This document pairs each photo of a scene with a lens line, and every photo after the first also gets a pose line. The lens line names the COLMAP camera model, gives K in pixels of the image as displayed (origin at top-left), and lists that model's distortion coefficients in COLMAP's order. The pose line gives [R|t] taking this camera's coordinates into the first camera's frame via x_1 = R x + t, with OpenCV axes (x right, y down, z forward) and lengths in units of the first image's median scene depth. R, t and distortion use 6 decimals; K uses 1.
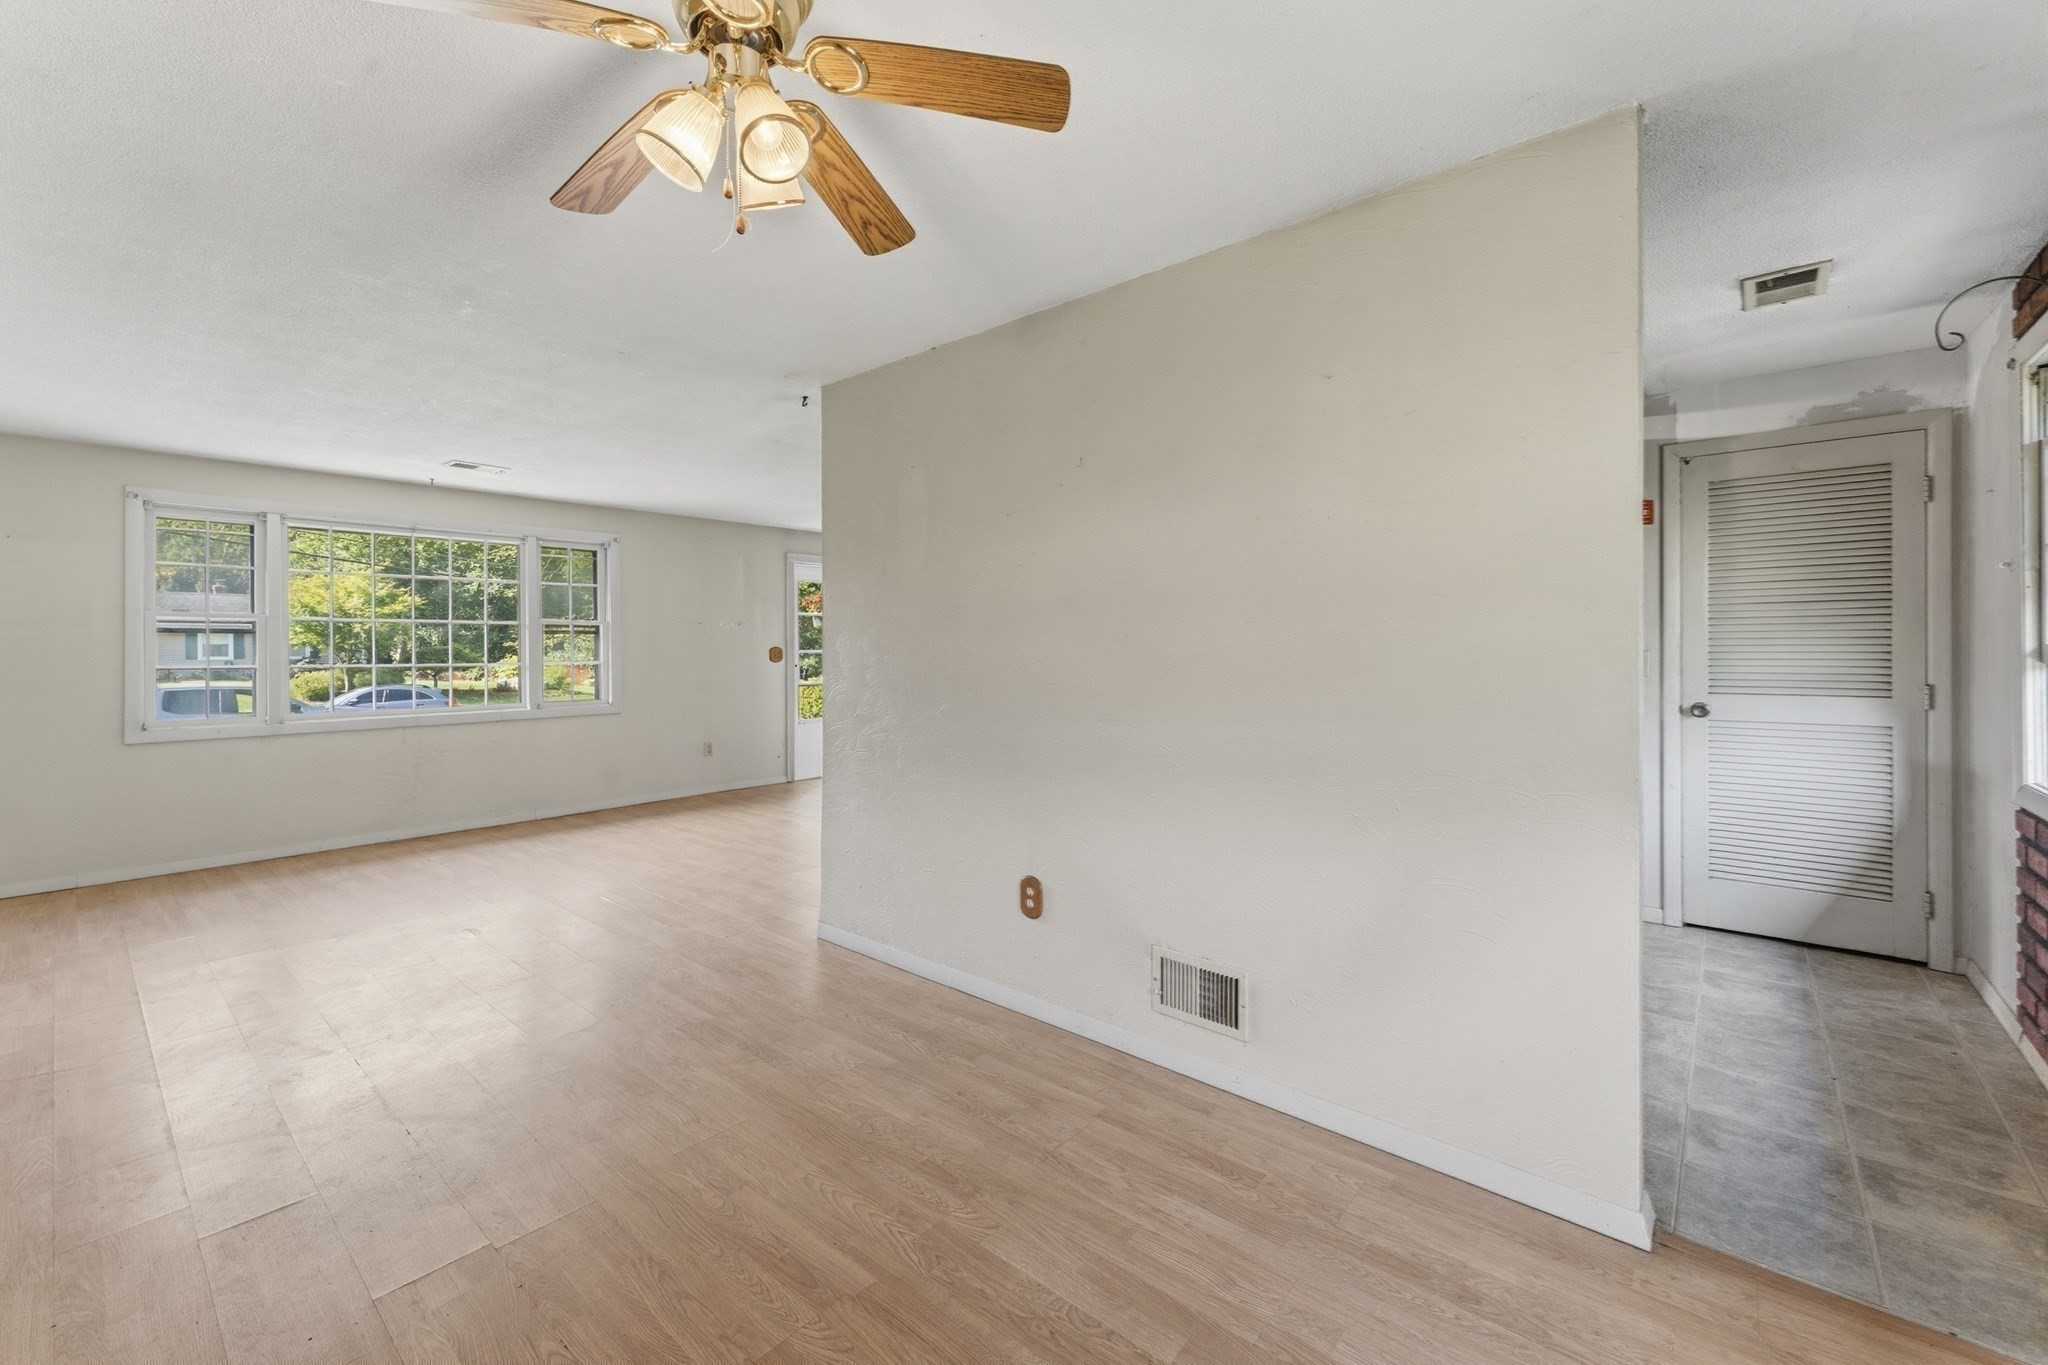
lens RADIAL K [[815.3, 0, 1036.3], [0, 815.3, 646.4], [0, 0, 1]] dist [0.002430, -0.001243]
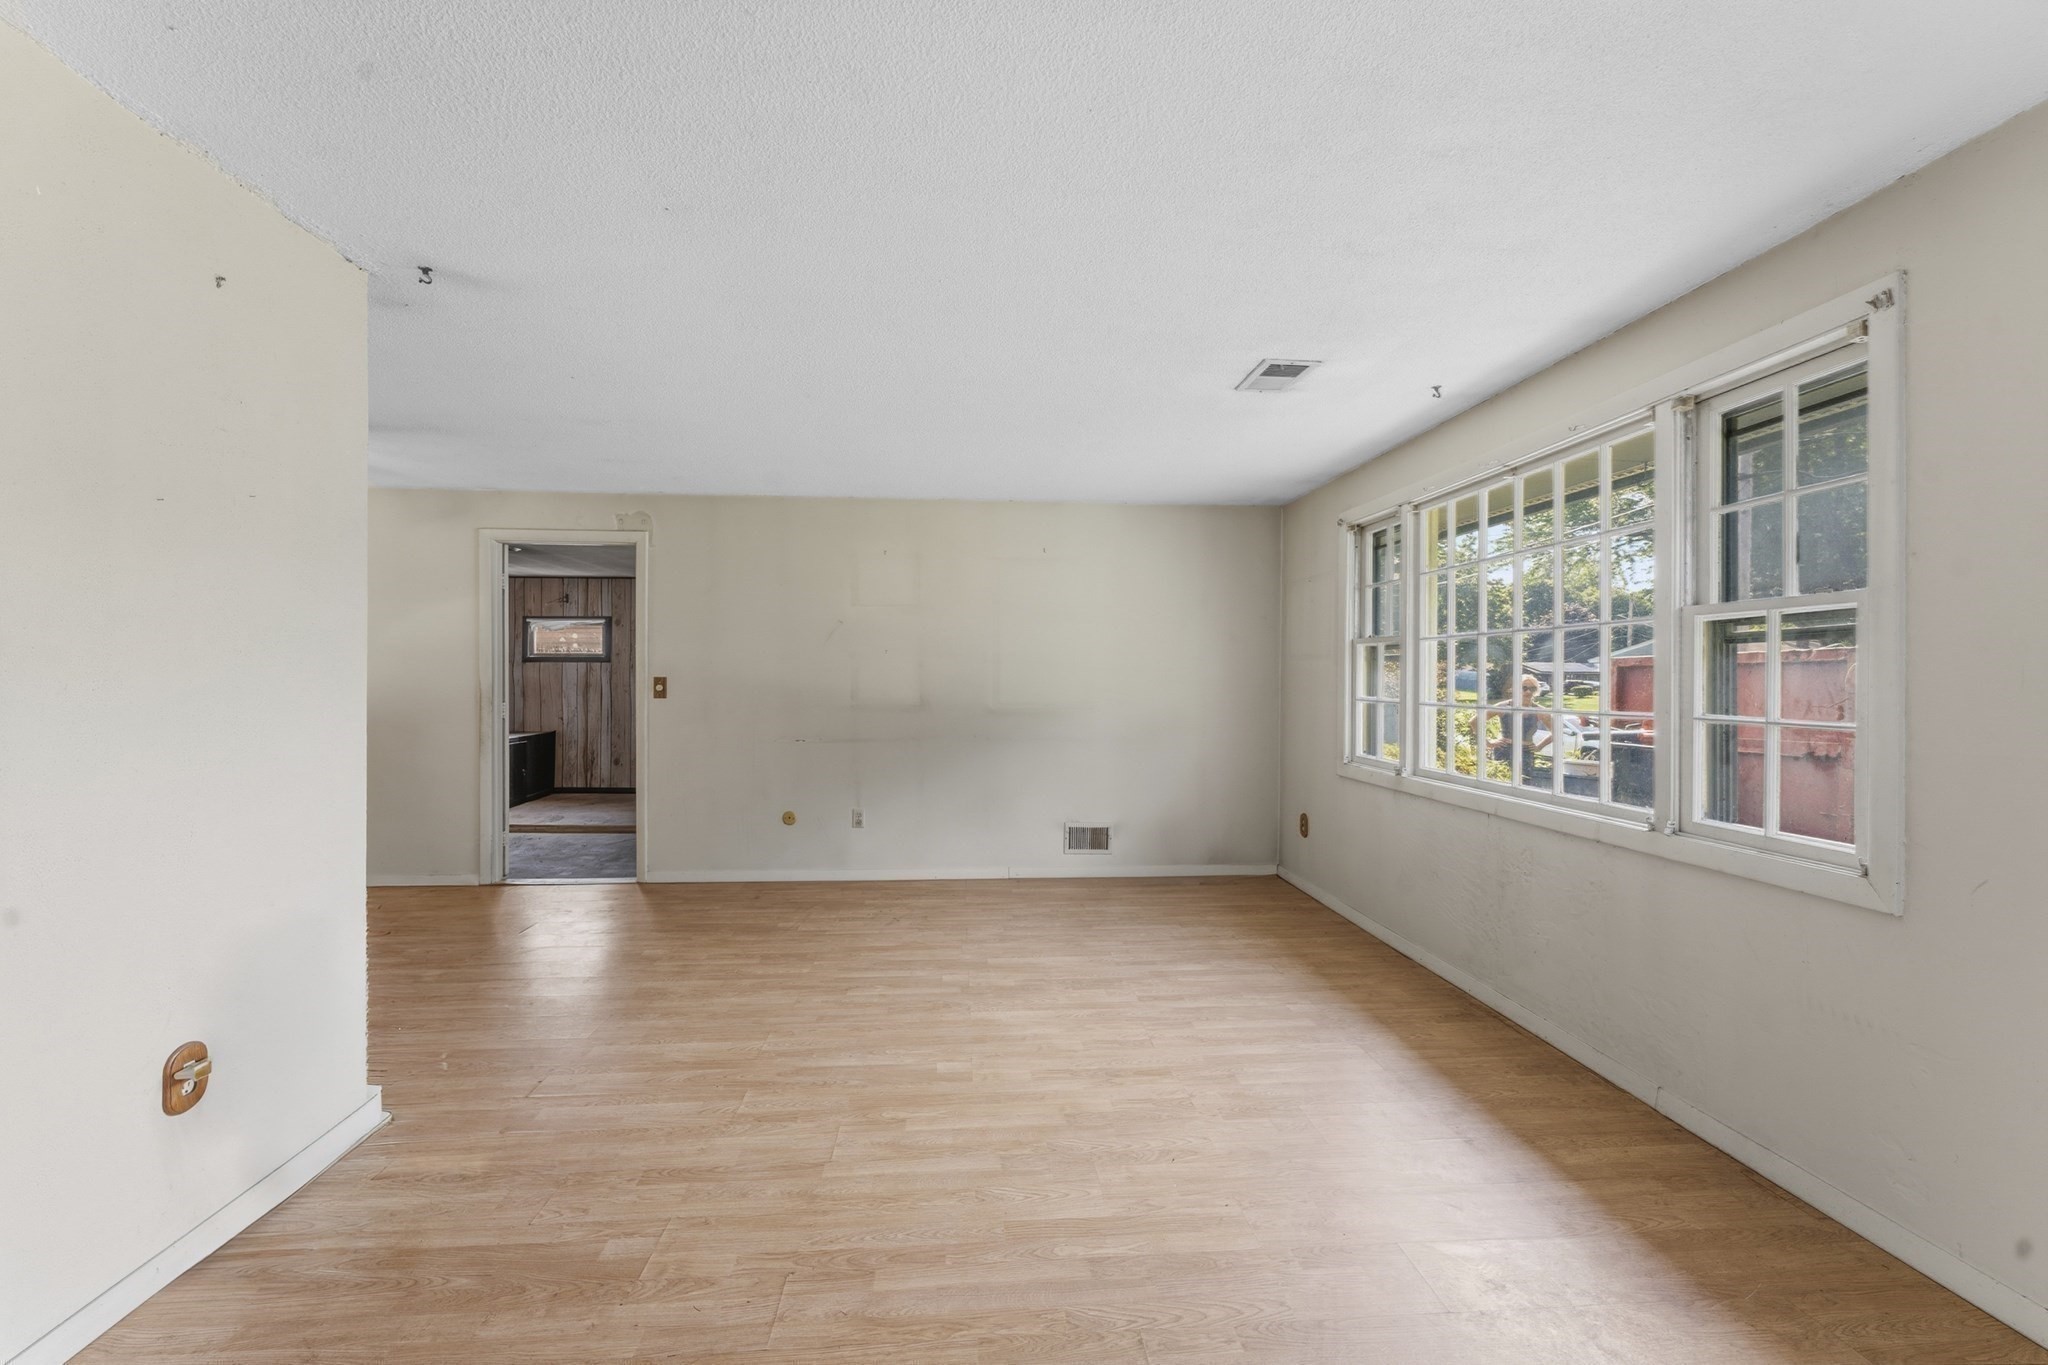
lens RADIAL K [[815.3, 0, 999.8], [0, 815.3, 672.3], [0, 0, 1]] dist [0.002430, -0.001243]
pose [[-0.734670, -0.003308, -0.678417, -0.127308], [0.000348, 0.999986, -0.005253, -0.000811], [0.678425, -0.004095, -0.734658, 1.308070]]
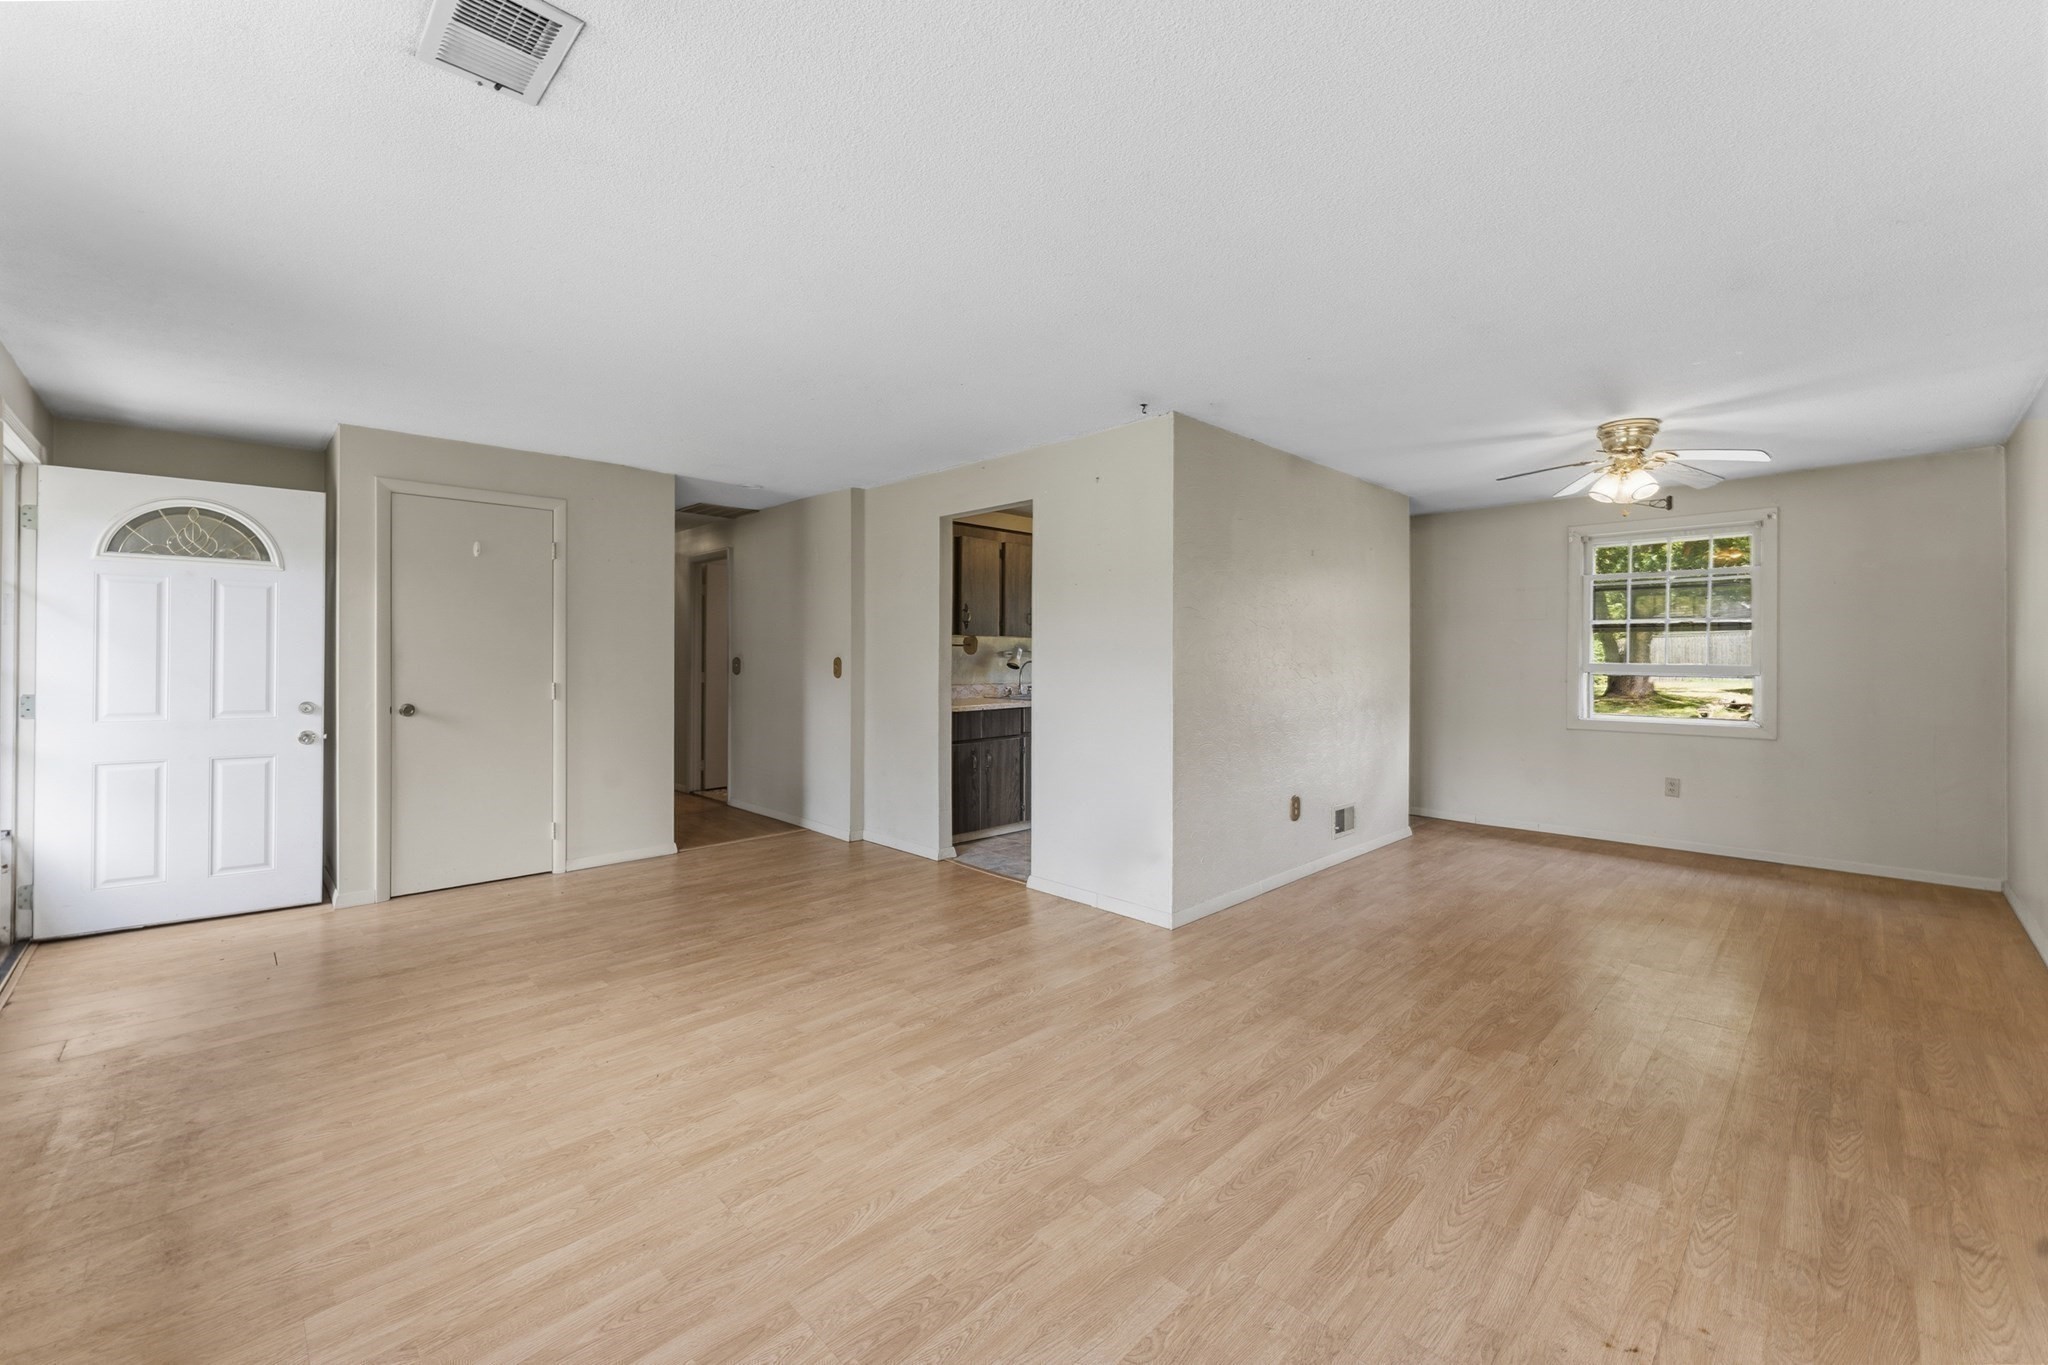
lens RADIAL K [[815.3, 0, 1012.1], [0, 815.3, 650.9], [0, 0, 1]] dist [0.002430, -0.001243]
pose [[0.108358, 0.013572, 0.994019, -0.962307], [-0.003174, 0.999906, -0.013307, 0.007882], [-0.994107, -0.001713, 0.108391, 0.783365]]
